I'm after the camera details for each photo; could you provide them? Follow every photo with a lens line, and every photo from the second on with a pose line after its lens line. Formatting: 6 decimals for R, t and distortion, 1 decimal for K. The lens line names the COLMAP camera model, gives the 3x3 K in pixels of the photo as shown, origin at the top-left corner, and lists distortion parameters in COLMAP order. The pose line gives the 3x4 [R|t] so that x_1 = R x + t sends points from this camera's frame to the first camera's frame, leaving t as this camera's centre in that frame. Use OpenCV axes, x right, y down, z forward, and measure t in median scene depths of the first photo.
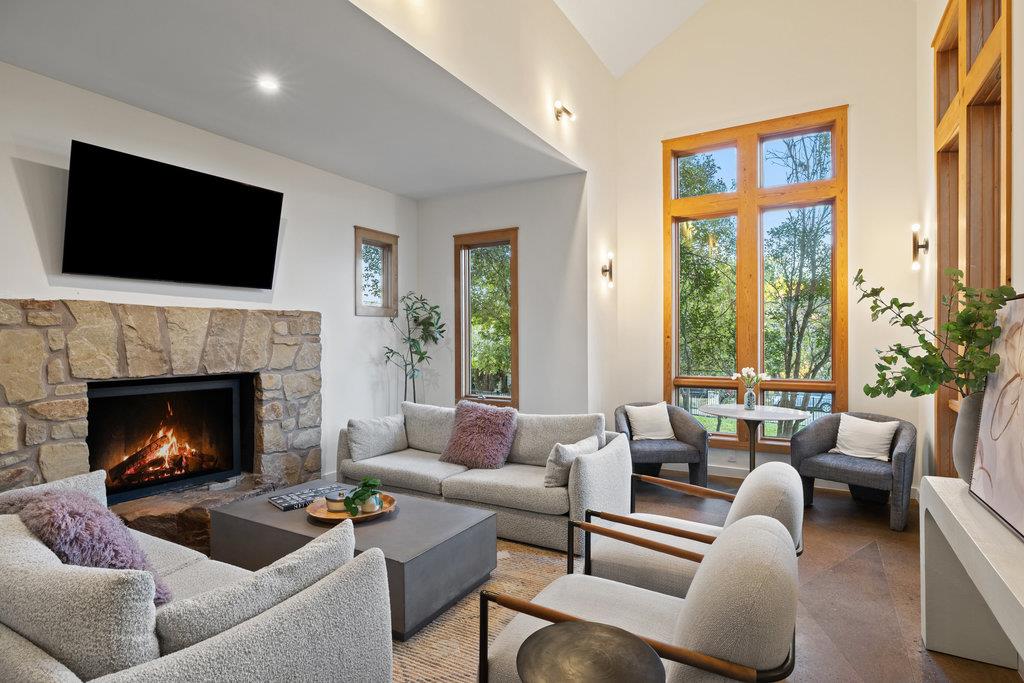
lens RADIAL K [[521.8, 0, 508.6], [0, 521.8, 352.5], [0, 0, 1]] dist [-0.007514, -0.000600]
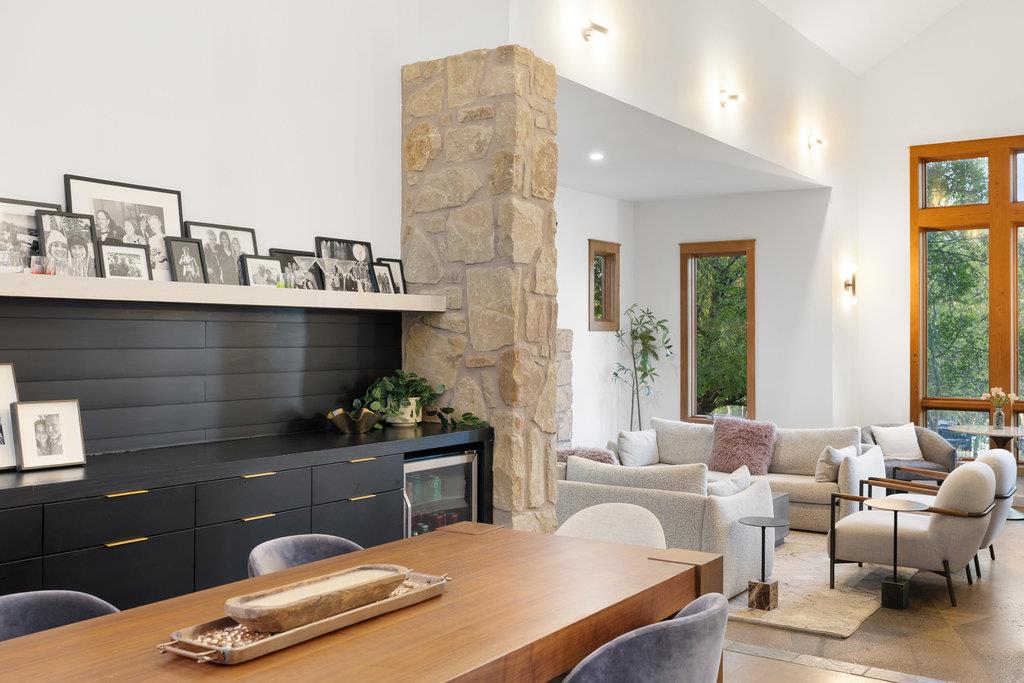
lens RADIAL K [[1011.3, 0, 512.0], [0, 1011.3, 341.5], [0, 0, 1]] dist [-0.019814, 0.015315]
pose [[0.997810, 0.007759, -0.065687, -0.303349], [-0.009181, 0.999729, -0.021373, -0.009036], [0.065503, 0.021929, 0.997611, -0.871375]]
